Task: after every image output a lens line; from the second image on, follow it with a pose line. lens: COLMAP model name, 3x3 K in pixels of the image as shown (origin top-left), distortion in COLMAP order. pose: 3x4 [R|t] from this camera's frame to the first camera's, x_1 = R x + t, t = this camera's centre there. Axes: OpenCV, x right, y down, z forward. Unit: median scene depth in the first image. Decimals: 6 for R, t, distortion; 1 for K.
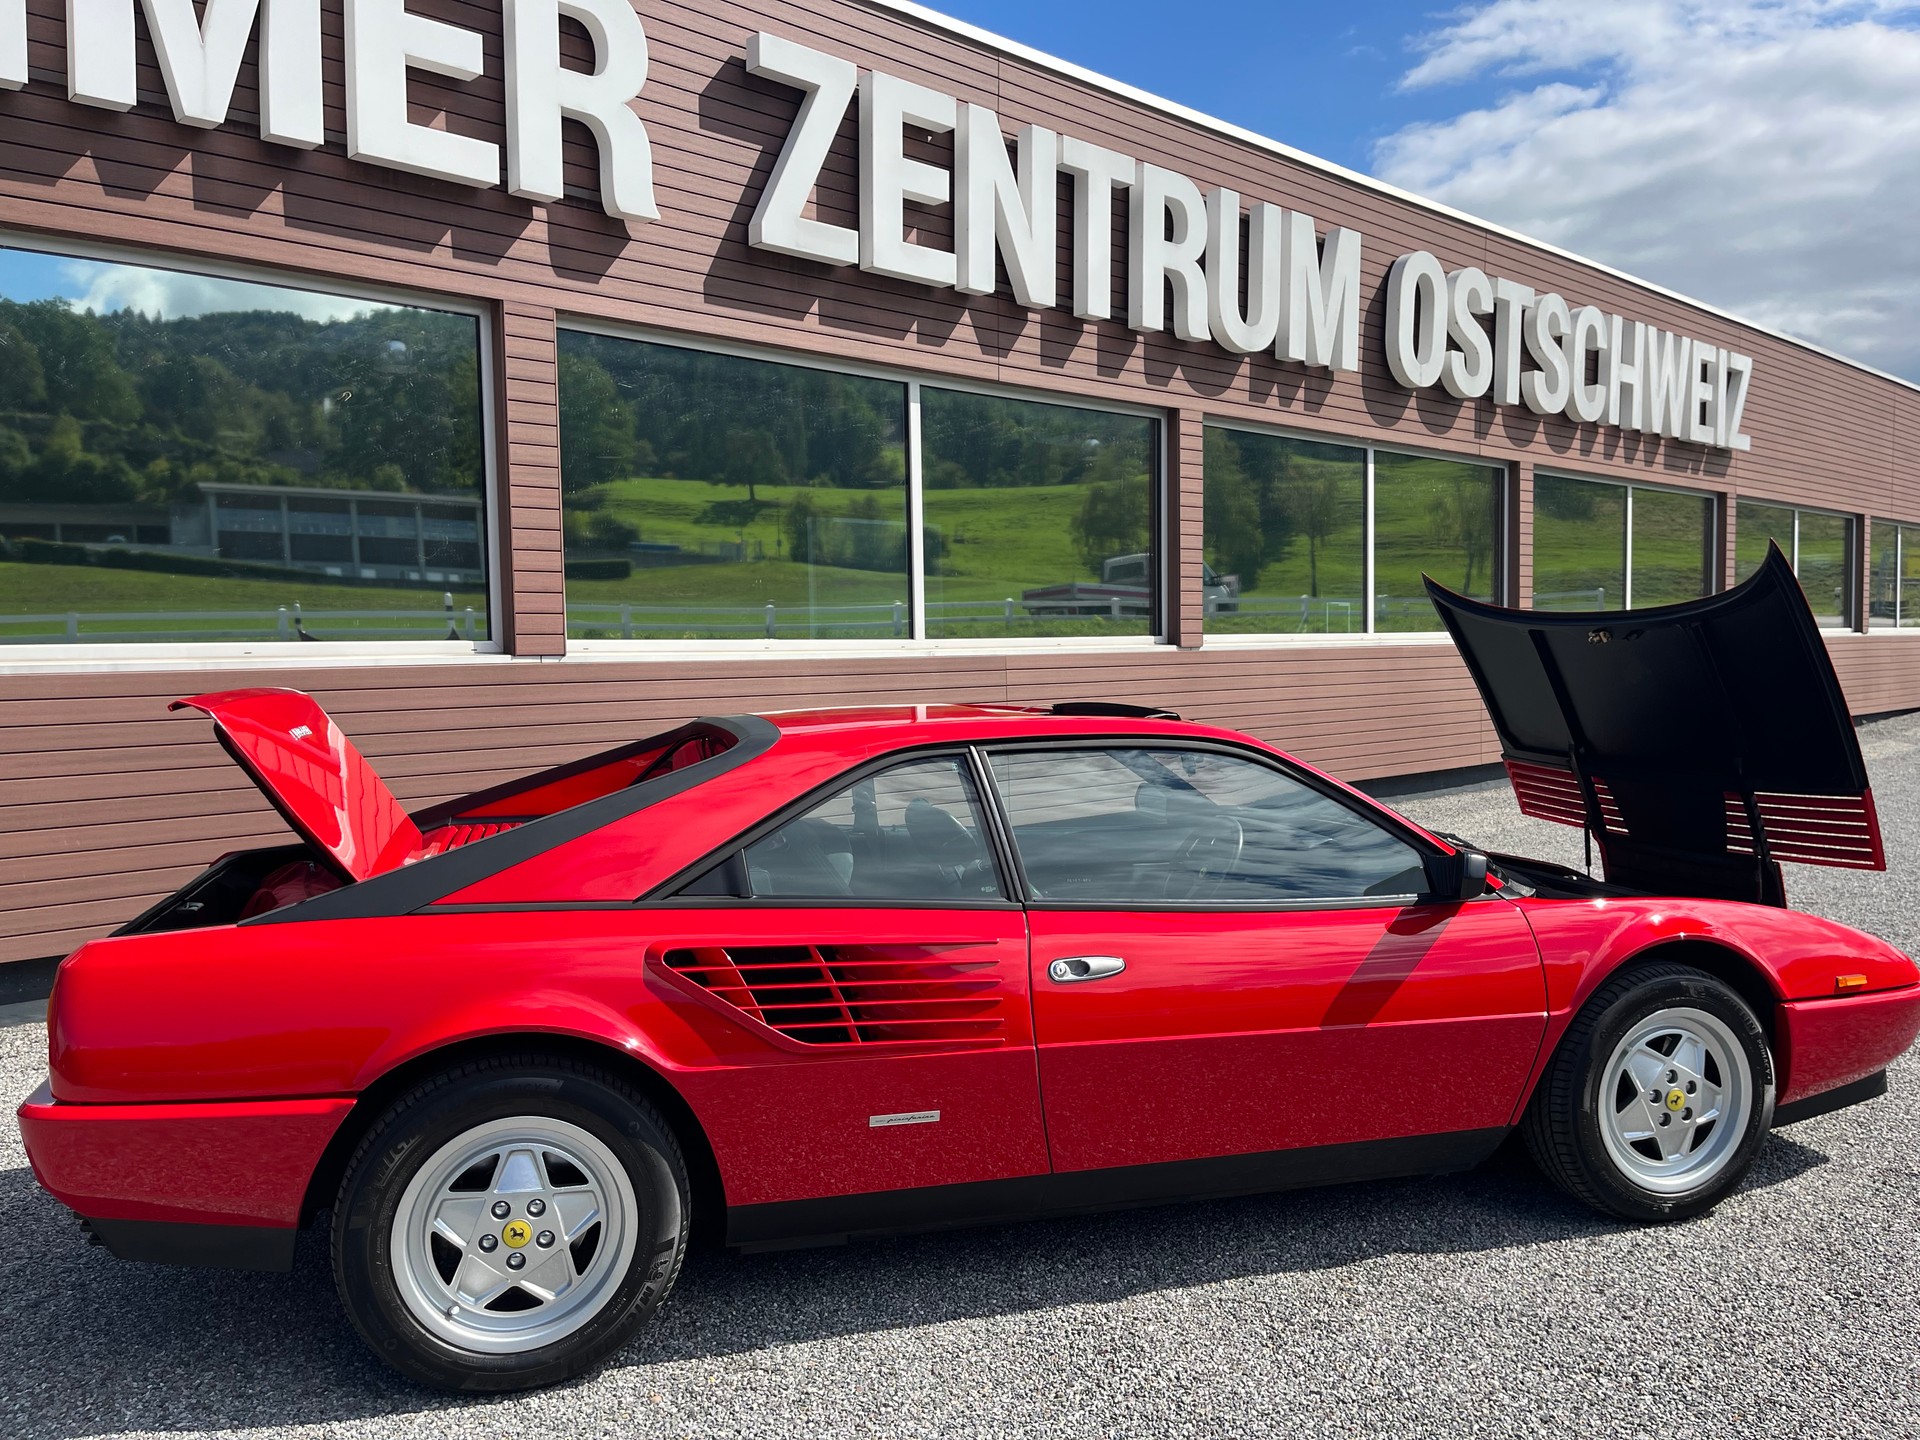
lens RADIAL K [[1507.2, 0, 960.7], [0, 1507.2, 716.6], [0, 0, 1]] dist [0.053696, -0.062409]
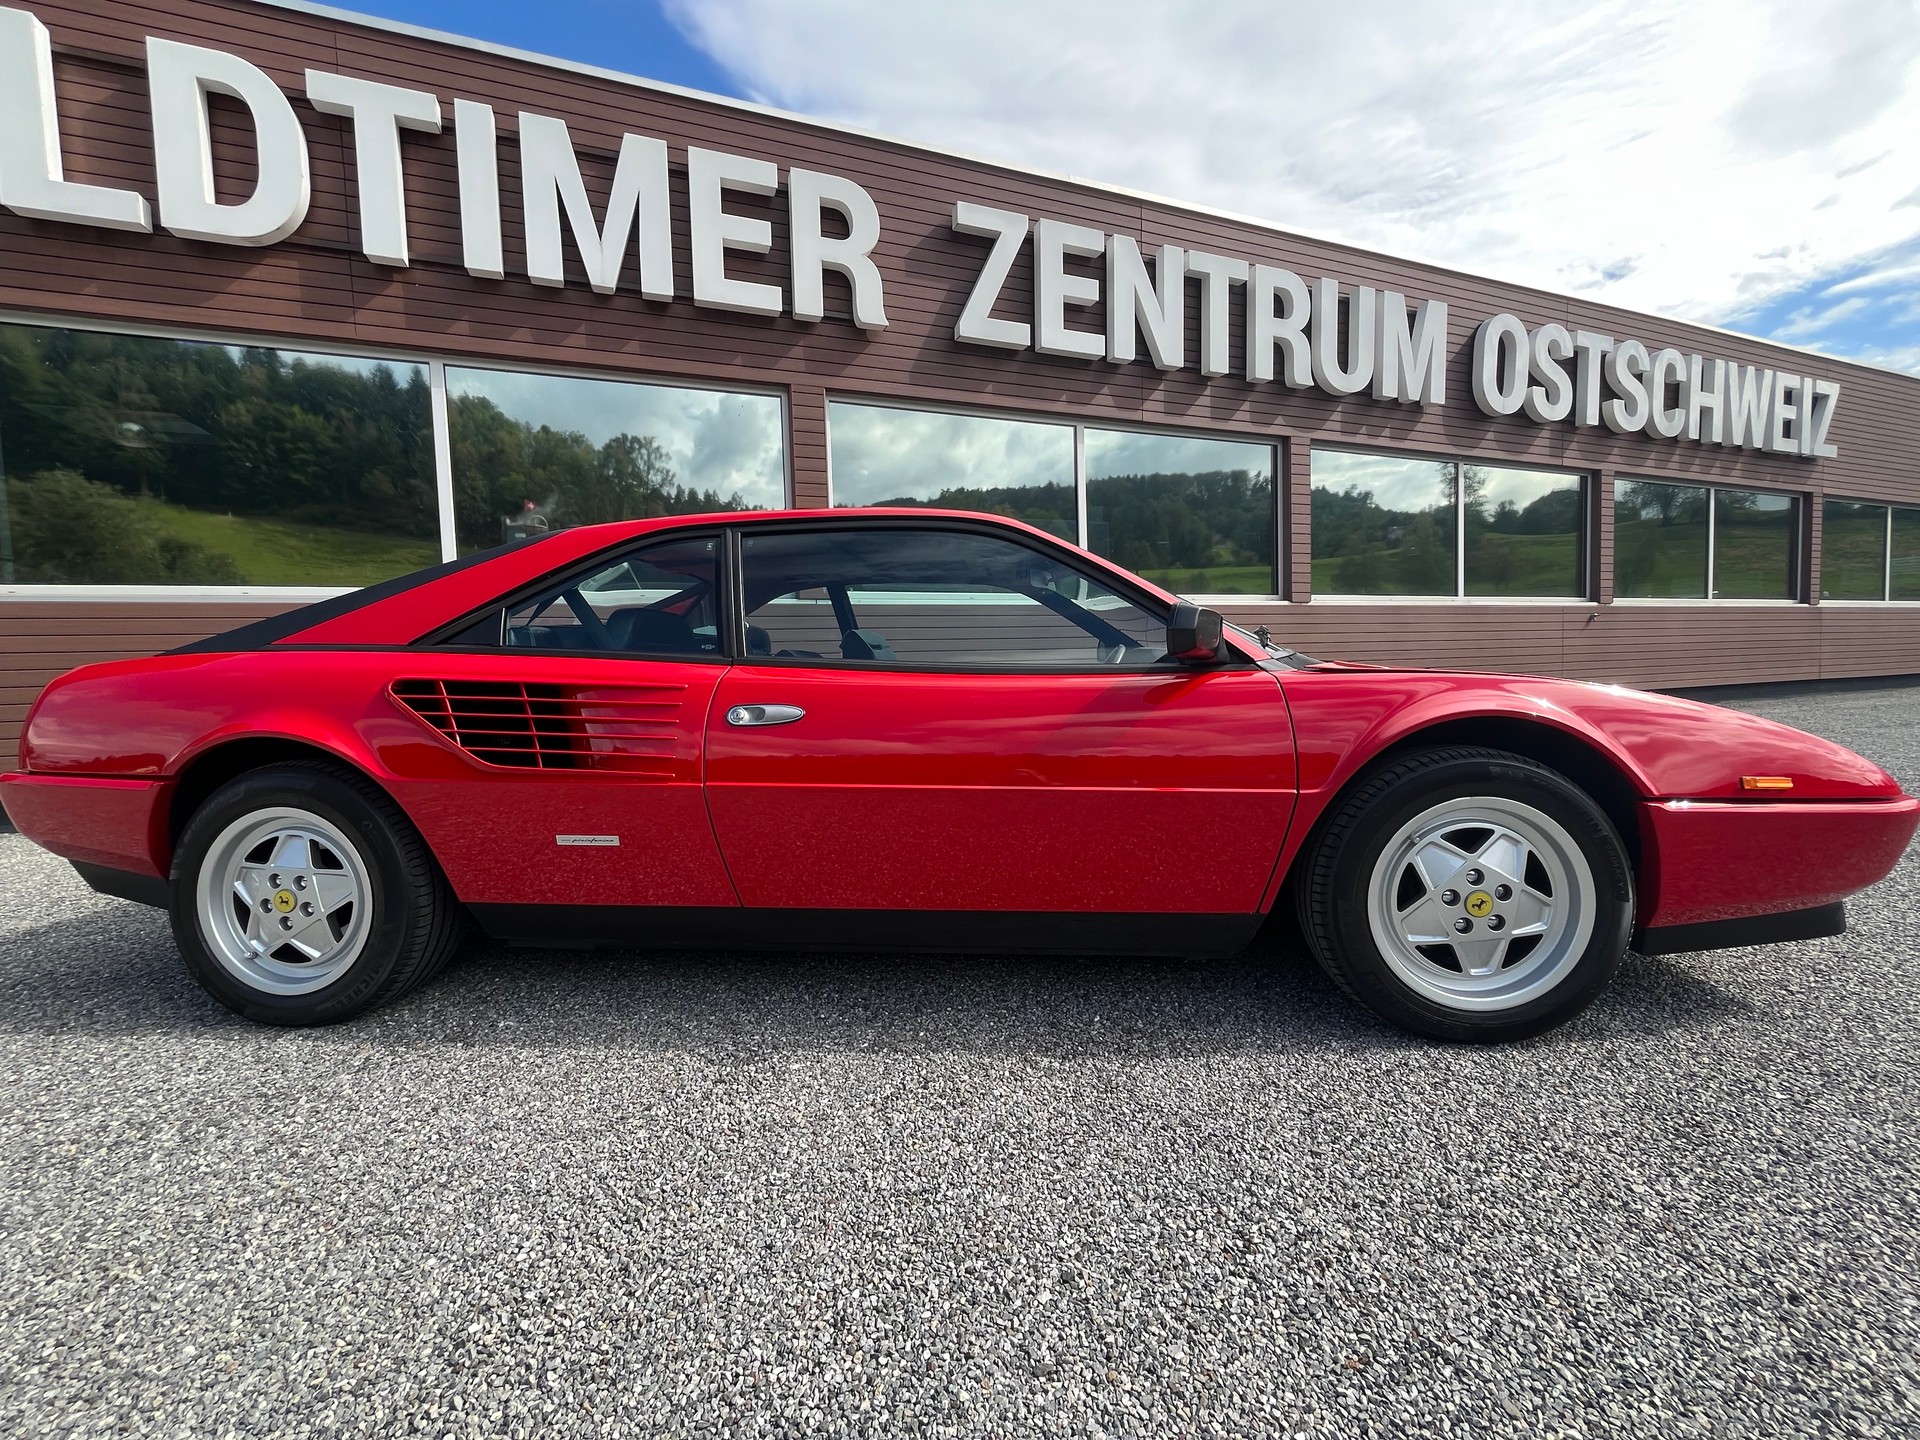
lens RADIAL K [[790.7, 0, 951.1], [0, 790.7, 711.0], [0, 0, 1]] dist [-0.002614, -0.000323]
pose [[0.926659, 0.007231, -0.375833, 0.160539], [-0.002314, 0.999906, 0.013534, 0.061763], [0.375895, -0.011672, 0.926589, 0.214782]]
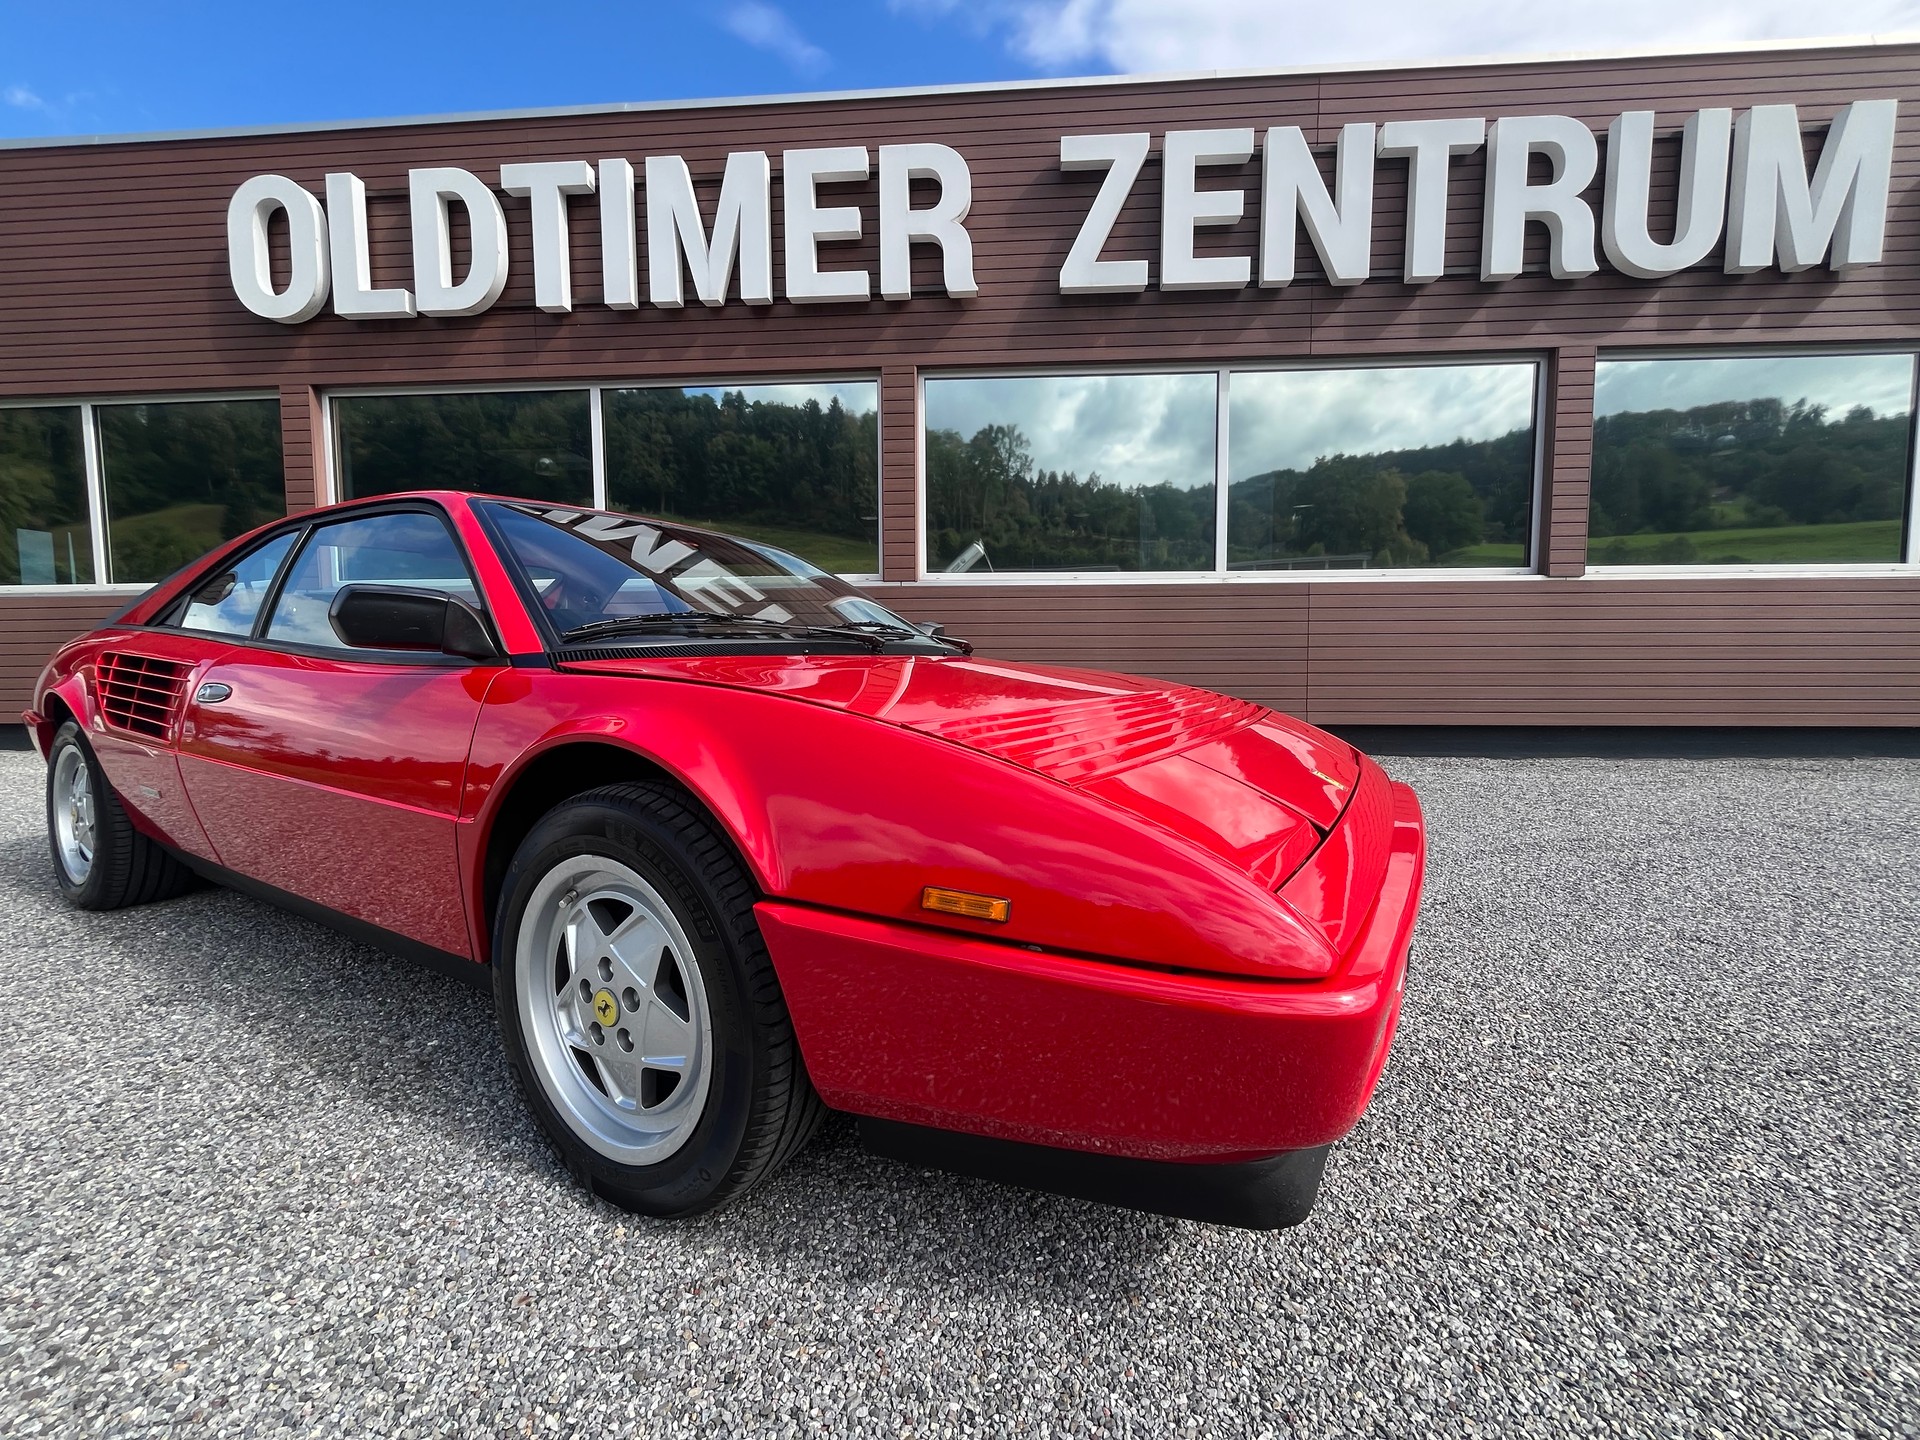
lens RADIAL K [[790.7, 0, 952.3], [0, 790.7, 710.8], [0, 0, 1]] dist [-0.002614, -0.000323]
pose [[0.670920, 0.062649, -0.738879, 0.349876], [-0.042772, 0.998035, 0.045785, 0.050817], [0.740295, 0.000885, 0.672281, 0.396918]]
